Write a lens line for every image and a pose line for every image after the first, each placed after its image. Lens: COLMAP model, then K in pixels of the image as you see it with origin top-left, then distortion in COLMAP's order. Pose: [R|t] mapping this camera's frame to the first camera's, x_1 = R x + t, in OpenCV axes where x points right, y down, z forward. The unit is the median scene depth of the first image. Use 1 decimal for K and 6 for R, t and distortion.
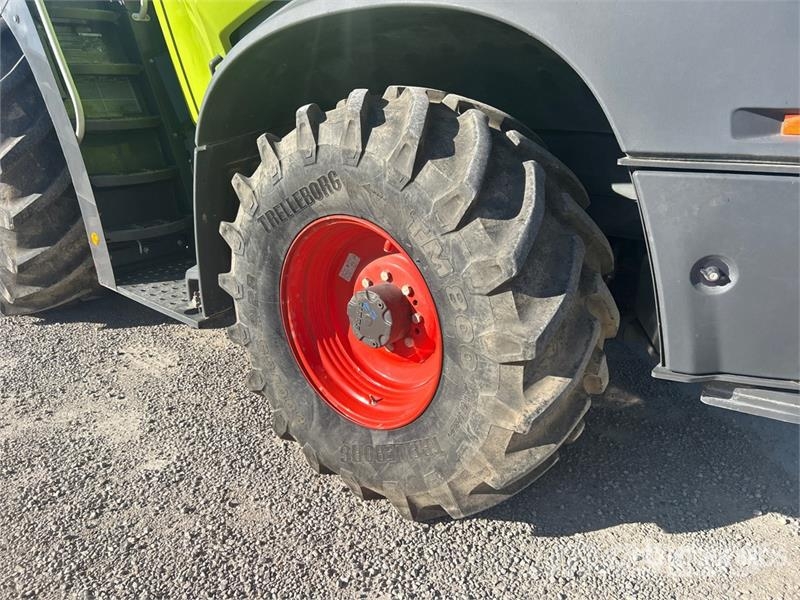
lens RADIAL K [[600.7, 0, 397.1], [0, 600.7, 296.7], [0, 0, 1]] dist [0.113510, -0.238249]
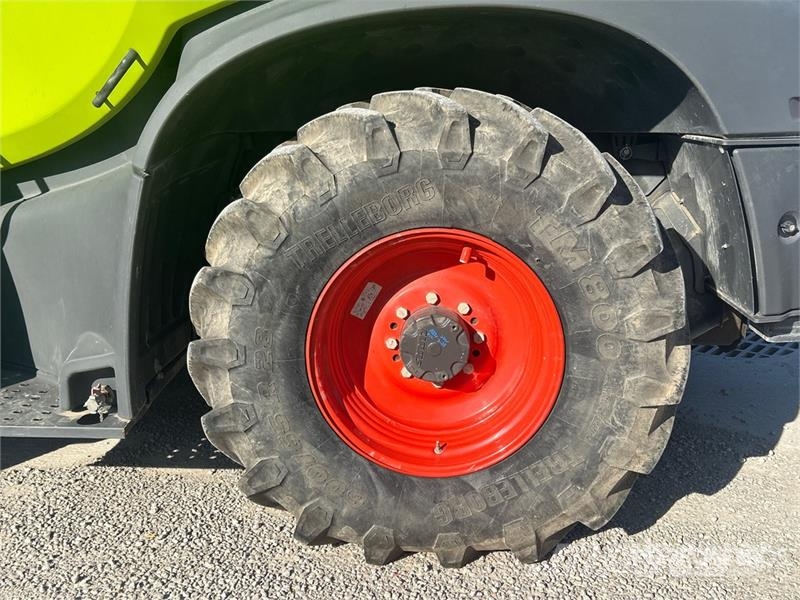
lens RADIAL K [[869.9, 0, 399.1], [0, 869.9, 278.4], [0, 0, 1]] dist [0.030748, -0.004590]
pose [[0.804228, -0.131929, 0.579492, -0.949116], [0.210995, 0.974915, -0.070870, 0.019887], [-0.555606, 0.179265, 0.811891, 0.005868]]
